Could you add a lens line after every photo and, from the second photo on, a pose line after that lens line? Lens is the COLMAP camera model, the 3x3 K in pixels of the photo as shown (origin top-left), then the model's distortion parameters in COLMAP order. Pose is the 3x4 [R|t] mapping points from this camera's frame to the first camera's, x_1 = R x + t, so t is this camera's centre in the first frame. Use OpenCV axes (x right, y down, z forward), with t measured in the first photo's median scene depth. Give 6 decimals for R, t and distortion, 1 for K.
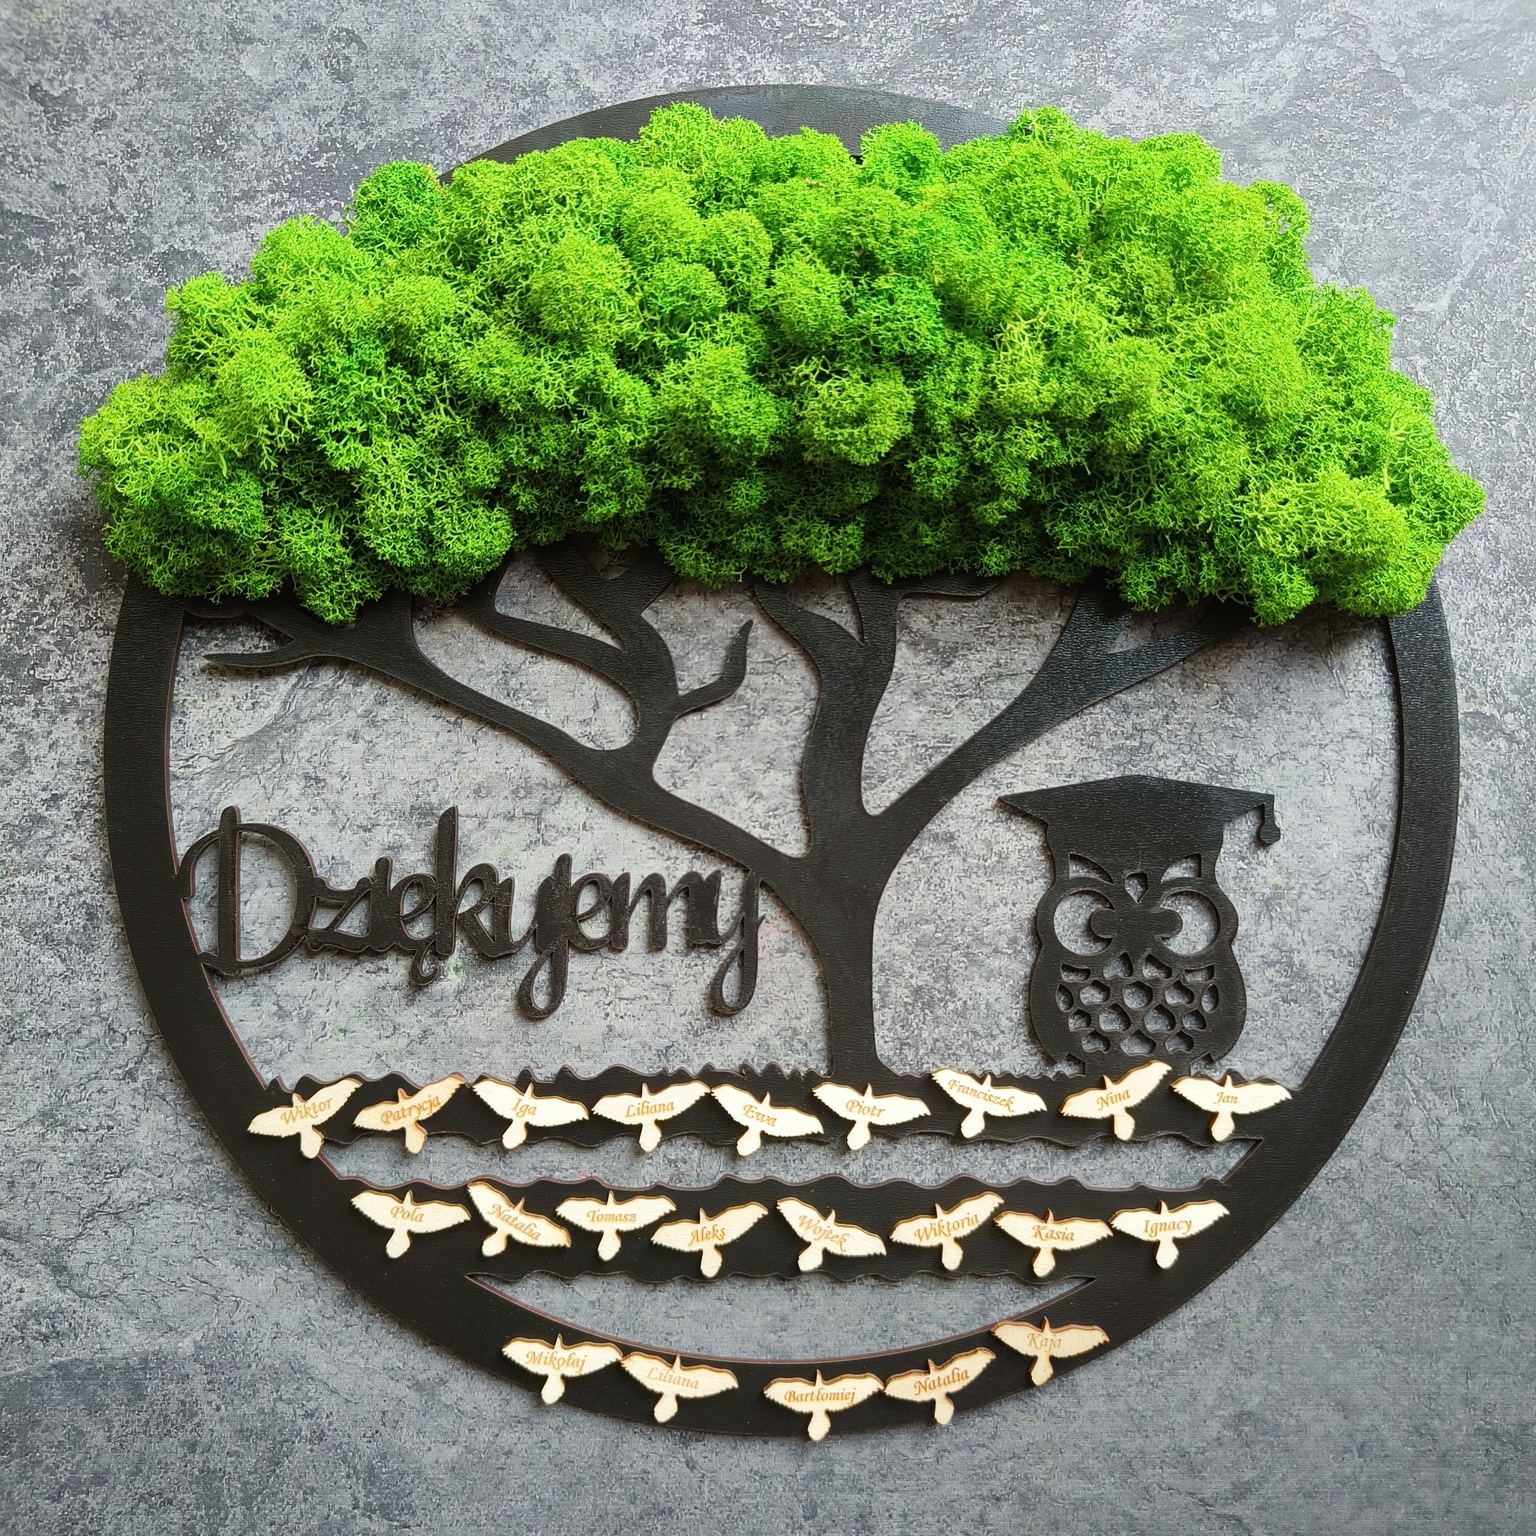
lens RADIAL K [[1496.8, 0, 796.2], [0, 1496.8, 825.2], [0, 0, 1]] dist [-0.005731, 0.000512]
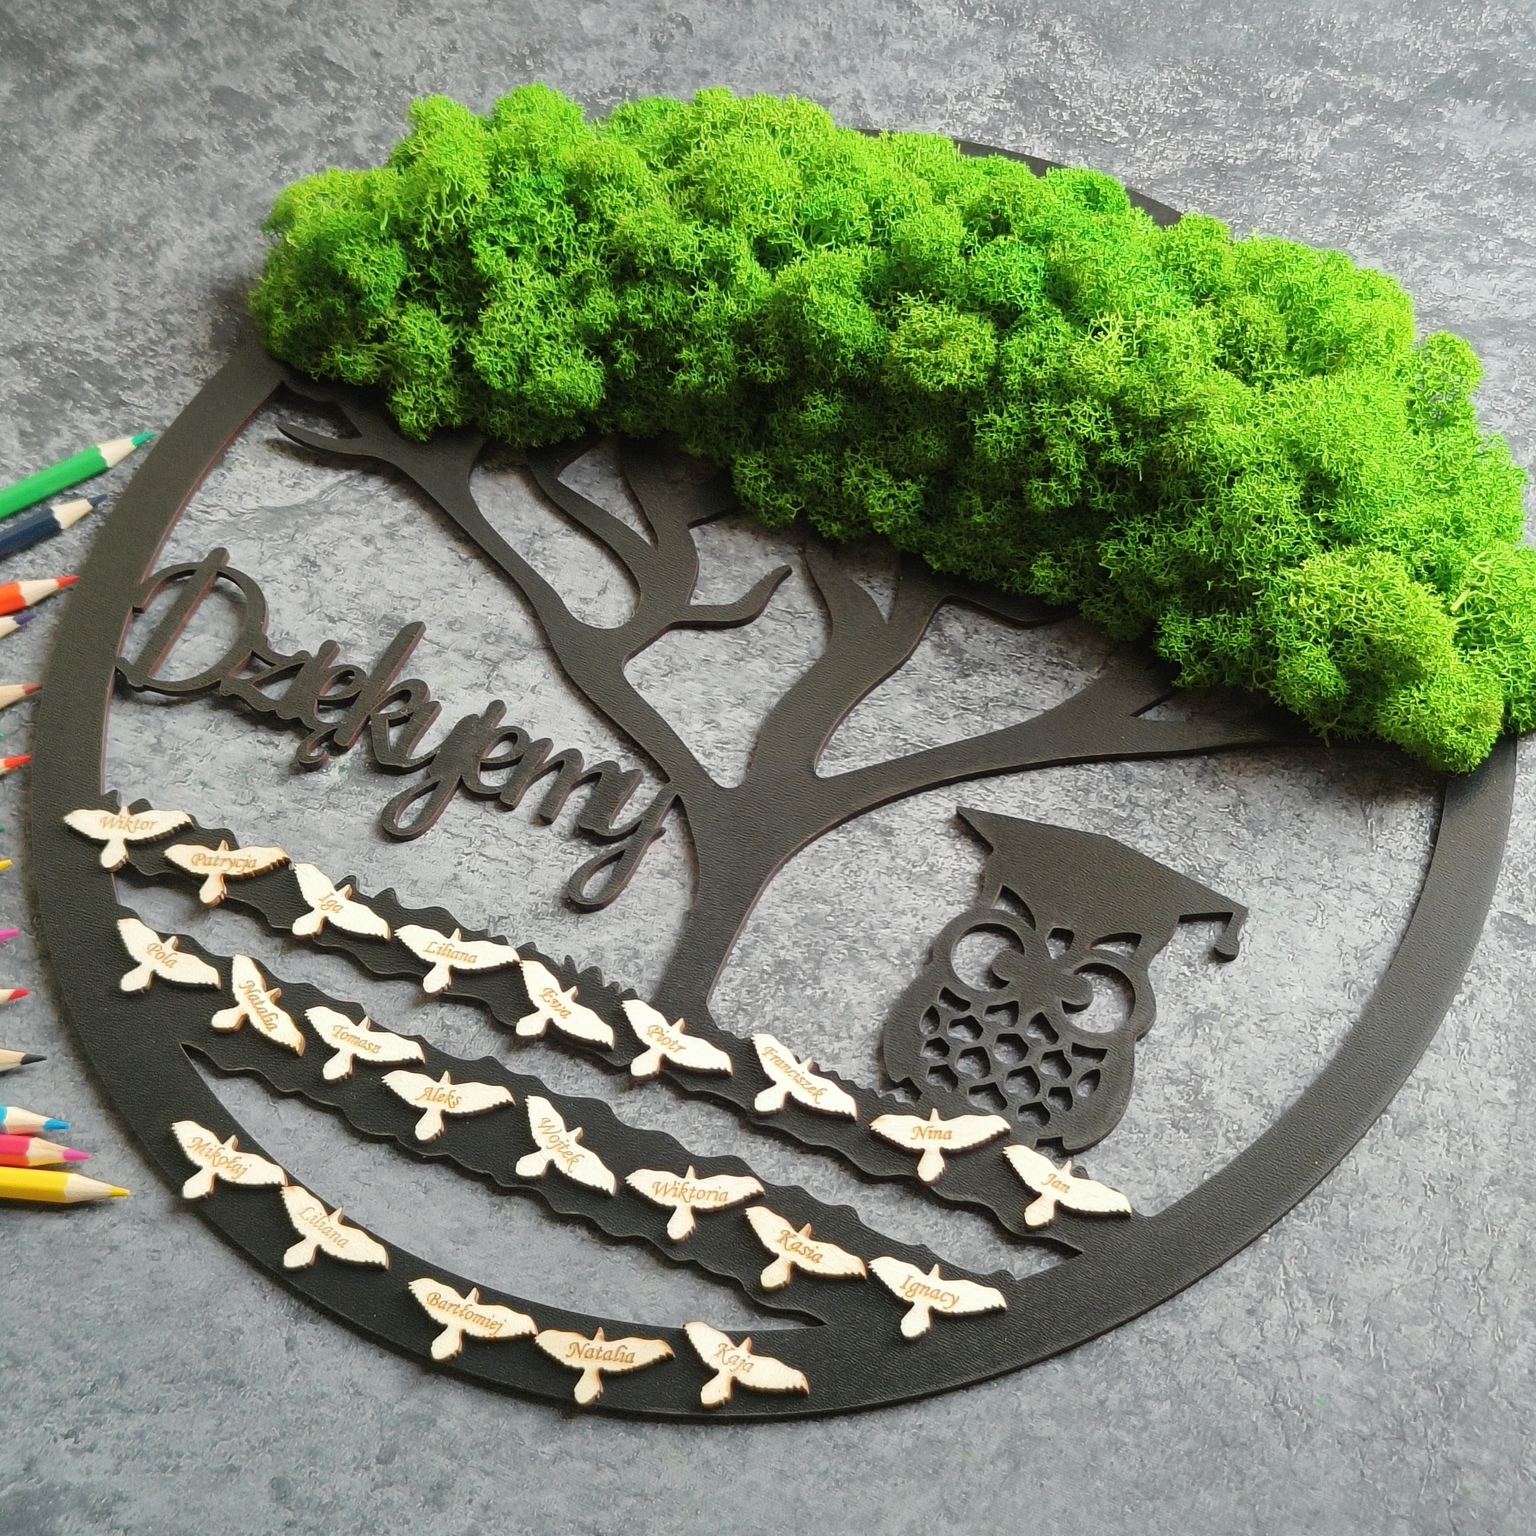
lens RADIAL K [[2948.9, 0, 739.3], [0, 2948.9, 811.6], [0, 0, 1]] dist [0.151575, -0.555870]
pose [[0.894227, 0.328069, -0.304514, 0.561655], [-0.432131, 0.810112, -0.396209, 0.741865], [0.116707, 0.485890, 0.866193, -0.543281]]
